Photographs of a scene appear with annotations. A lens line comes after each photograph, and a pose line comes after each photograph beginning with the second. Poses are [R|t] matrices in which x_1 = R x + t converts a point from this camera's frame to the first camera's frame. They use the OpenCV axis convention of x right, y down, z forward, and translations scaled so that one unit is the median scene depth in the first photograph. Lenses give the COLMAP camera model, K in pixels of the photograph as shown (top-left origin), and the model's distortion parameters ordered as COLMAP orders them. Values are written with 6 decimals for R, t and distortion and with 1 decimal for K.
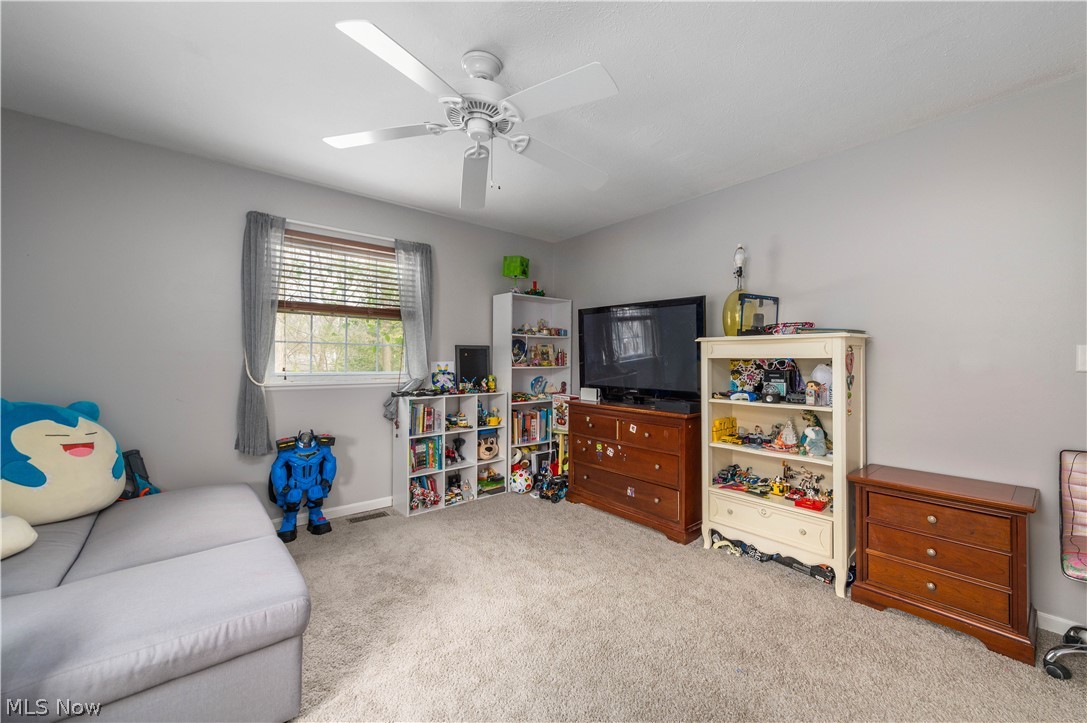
lens RADIAL K [[426.4, 0, 557.4], [0, 426.4, 360.9], [0, 0, 1]] dist [0.021454, -0.007604]
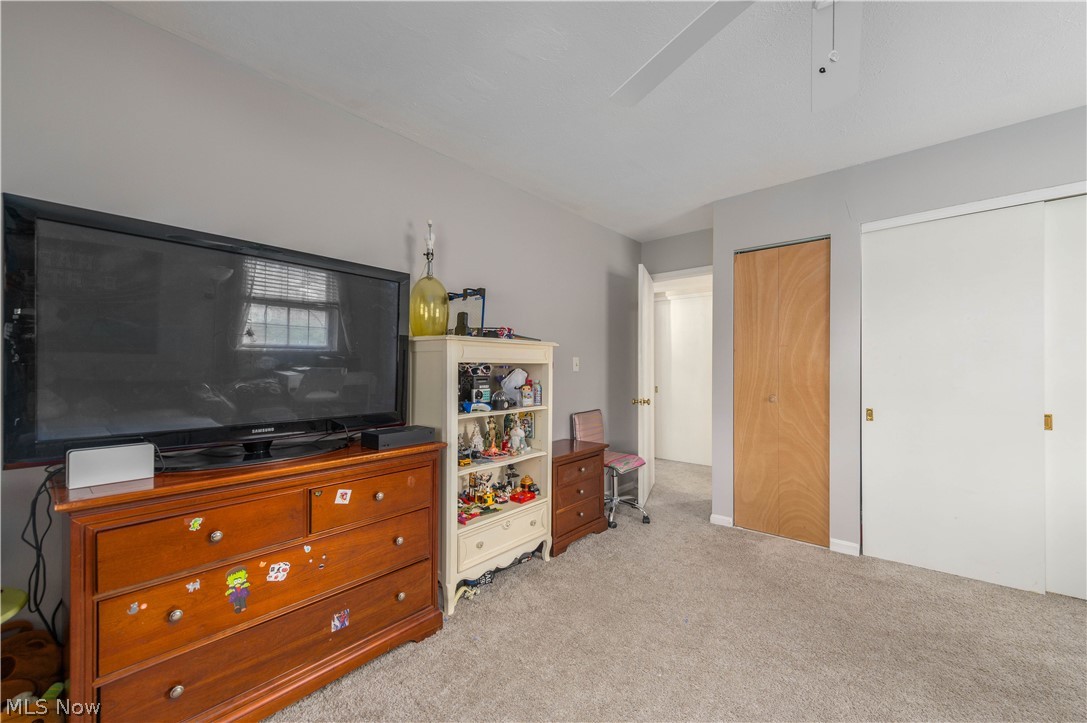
lens RADIAL K [[426.4, 0, 557.4], [0, 426.4, 360.9], [0, 0, 1]] dist [0.021454, -0.007604]
pose [[-0.151211, 0.001060, 0.988501, -0.452111], [-0.012004, 0.999924, -0.002909, -0.010432], [-0.988429, -0.012305, -0.151186, 0.977733]]
